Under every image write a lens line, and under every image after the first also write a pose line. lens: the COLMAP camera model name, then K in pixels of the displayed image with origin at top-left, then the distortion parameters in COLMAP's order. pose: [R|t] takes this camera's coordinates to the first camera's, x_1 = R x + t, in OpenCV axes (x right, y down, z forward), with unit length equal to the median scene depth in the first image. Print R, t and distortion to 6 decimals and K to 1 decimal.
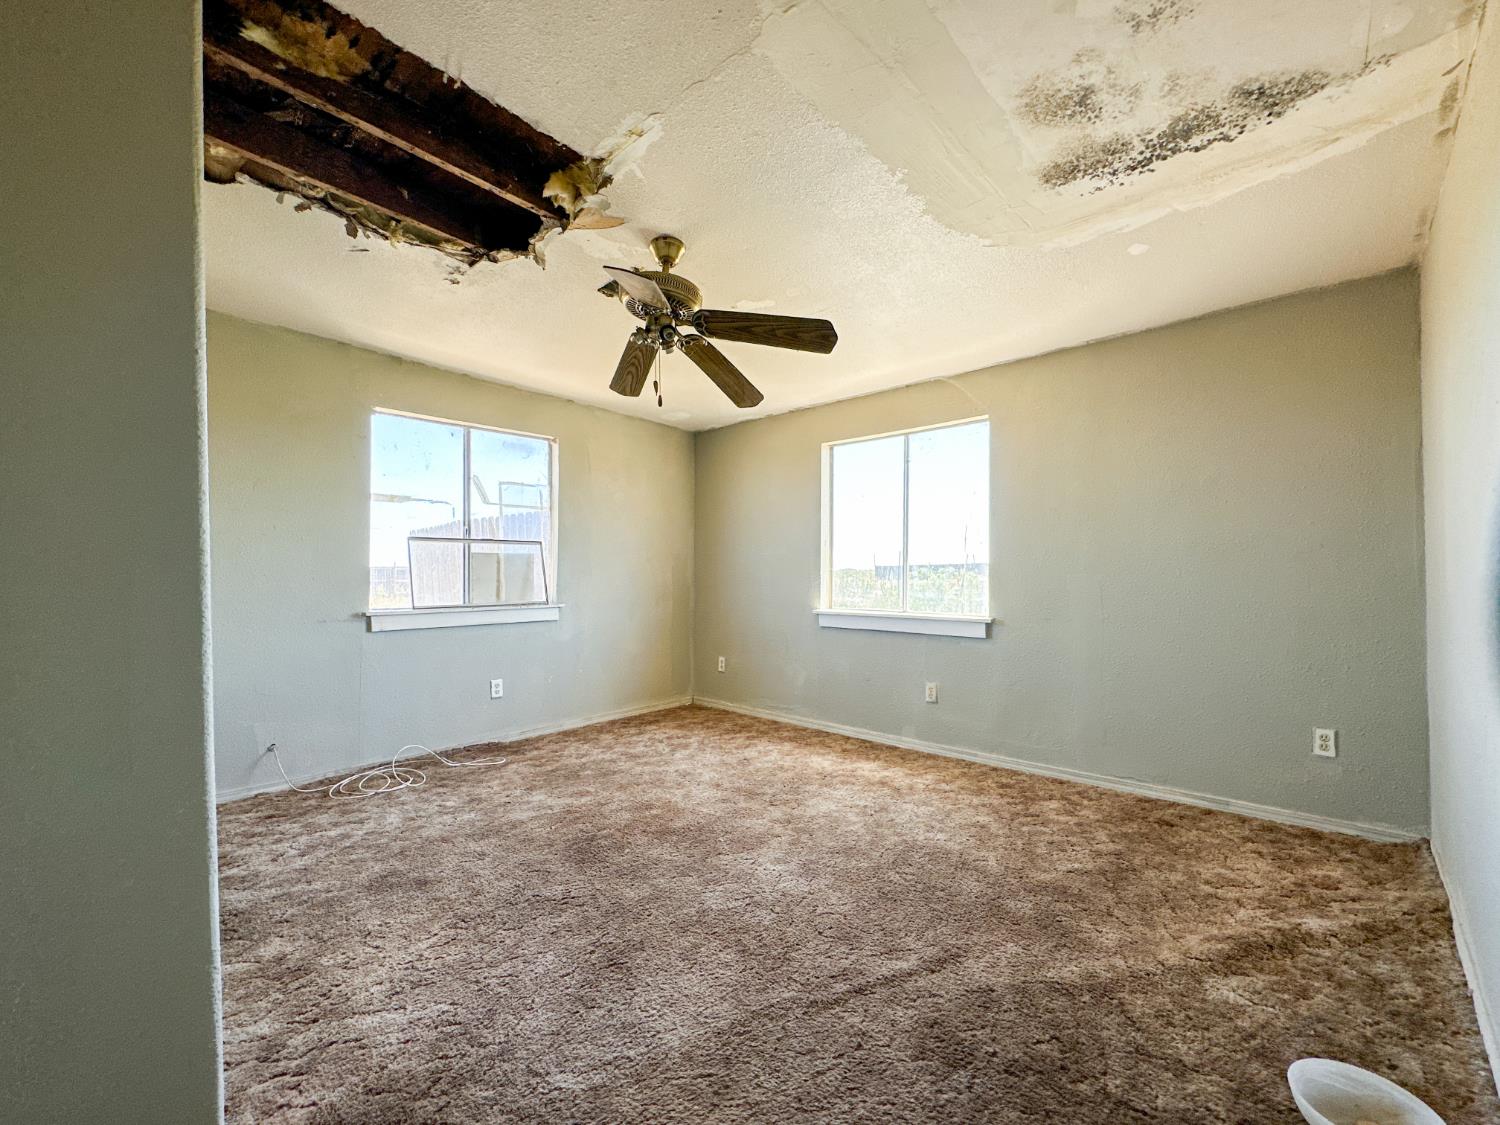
lens RADIAL K [[618.9, 0, 750.5], [0, 618.9, 570.4], [0, 0, 1]] dist [-0.002598, 0.001072]
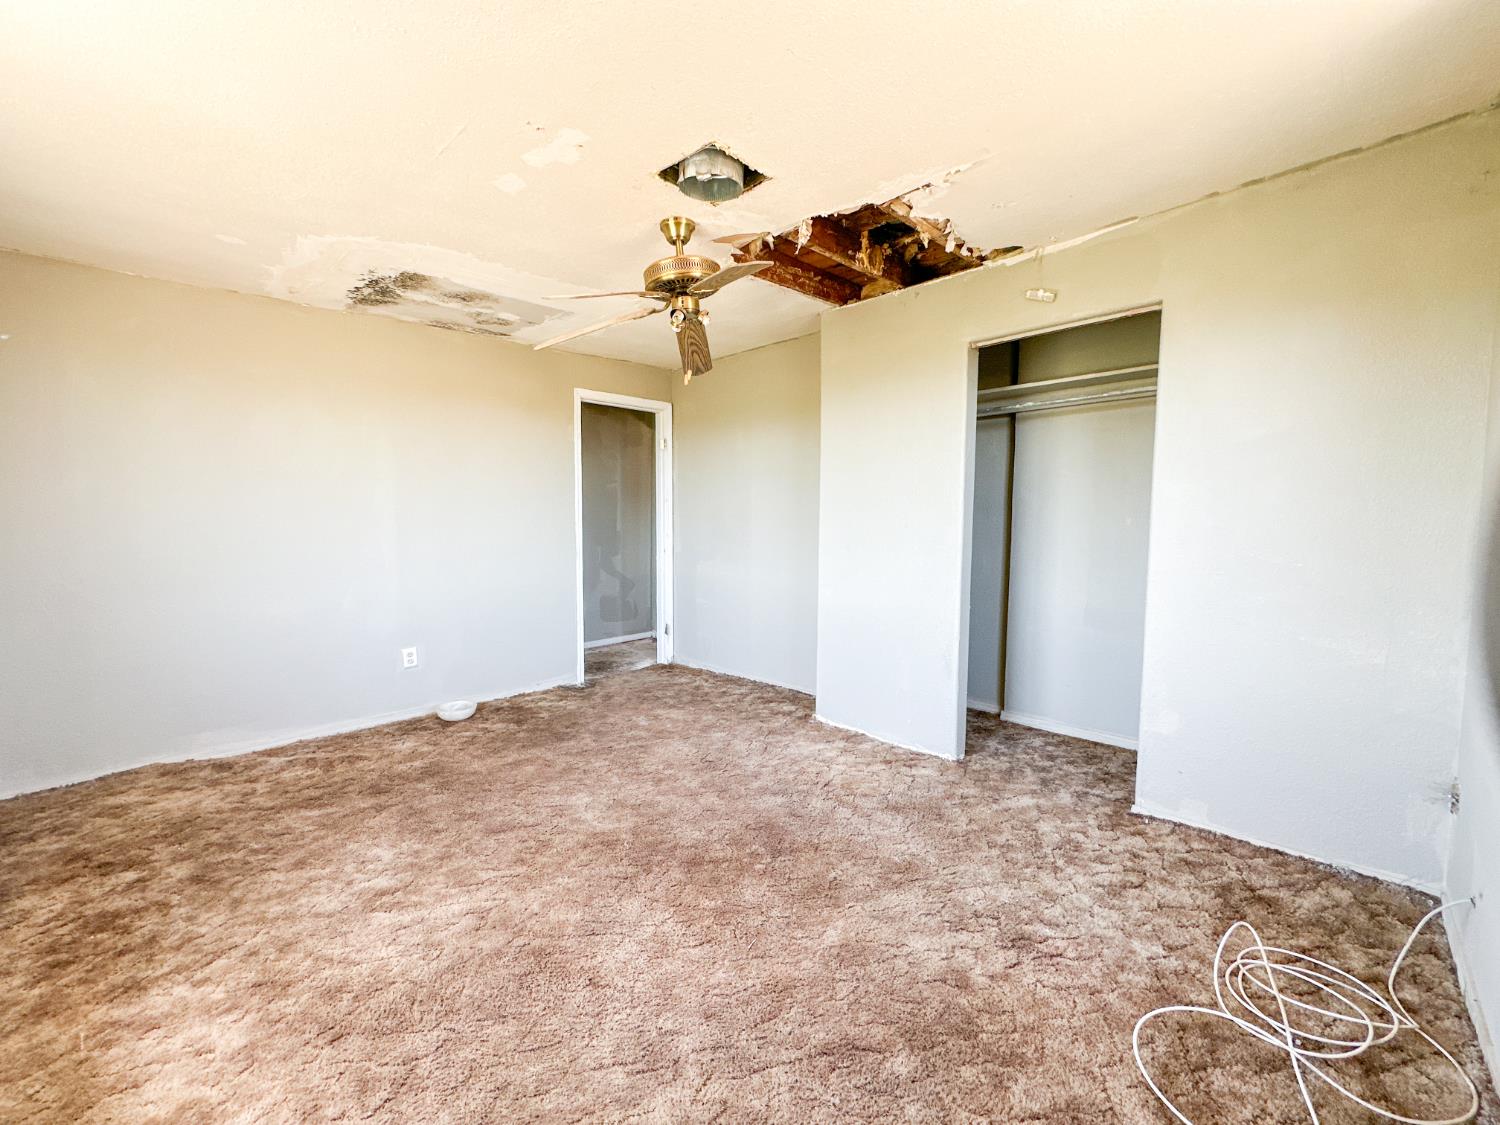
lens RADIAL K [[618.9, 0, 757.2], [0, 618.9, 547.6], [0, 0, 1]] dist [-0.002598, 0.001072]
pose [[-0.999873, 0.006965, -0.014348, -0.169187], [0.006250, 0.998768, 0.049228, -0.028930], [0.014673, 0.049132, -0.998684, 1.402648]]
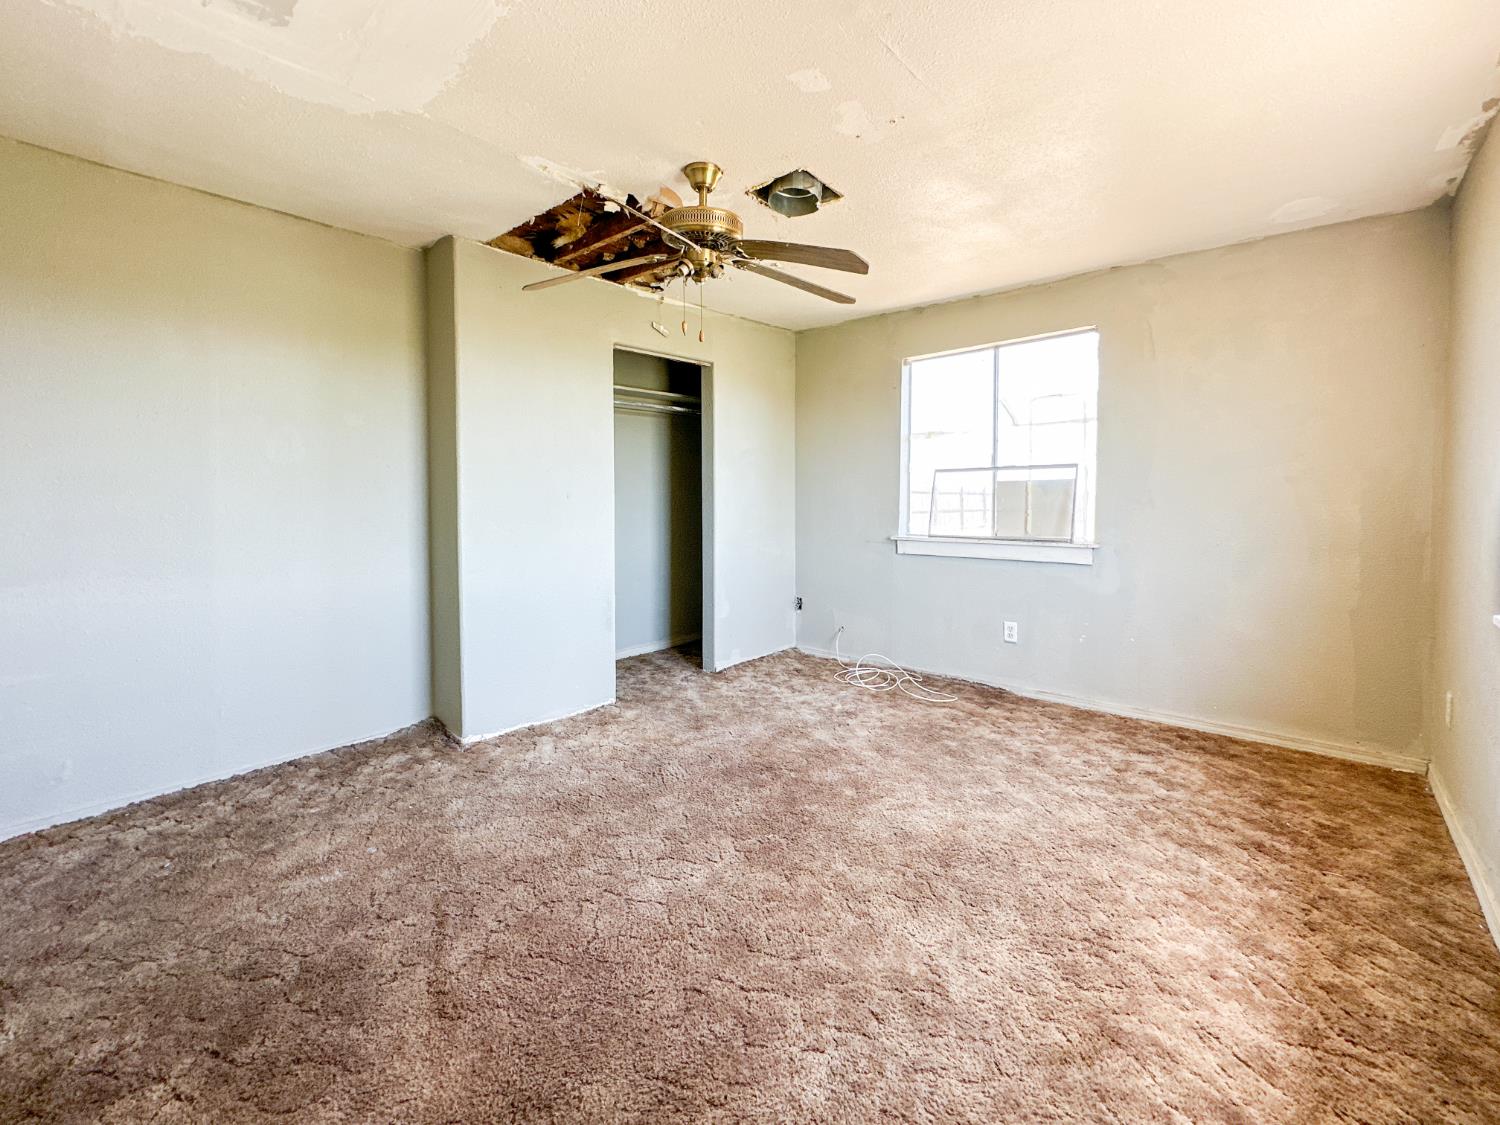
lens RADIAL K [[618.9, 0, 740.5], [0, 618.9, 506.5], [0, 0, 1]] dist [-0.002598, 0.001072]
pose [[0.019986, 0.017583, -0.999646, 0.574824], [0.012836, 0.999758, 0.017842, -0.015068], [0.999718, -0.013188, 0.019755, 0.709230]]
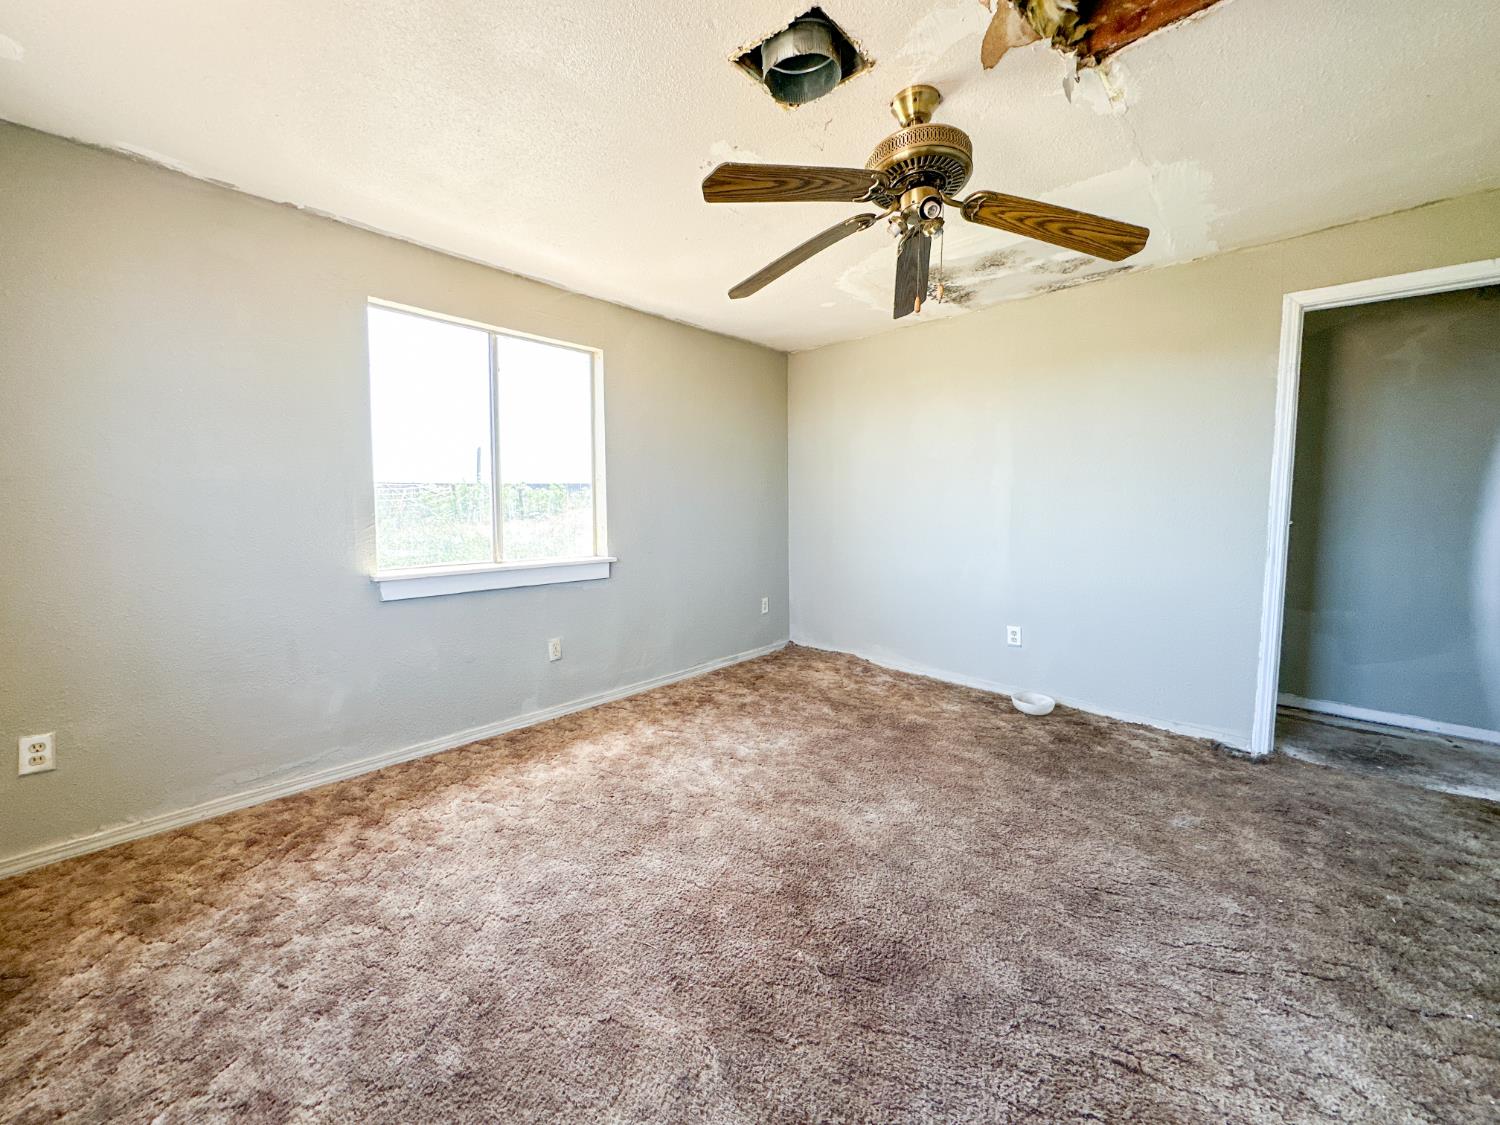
lens RADIAL K [[618.9, 0, 727.3], [0, 618.9, 534.4], [0, 0, 1]] dist [-0.002598, 0.001072]
pose [[-0.009542, -0.056582, 0.998352, -0.635513], [-0.013001, 0.998320, 0.056456, -0.019577], [-0.999870, -0.012441, -0.010261, 0.847879]]
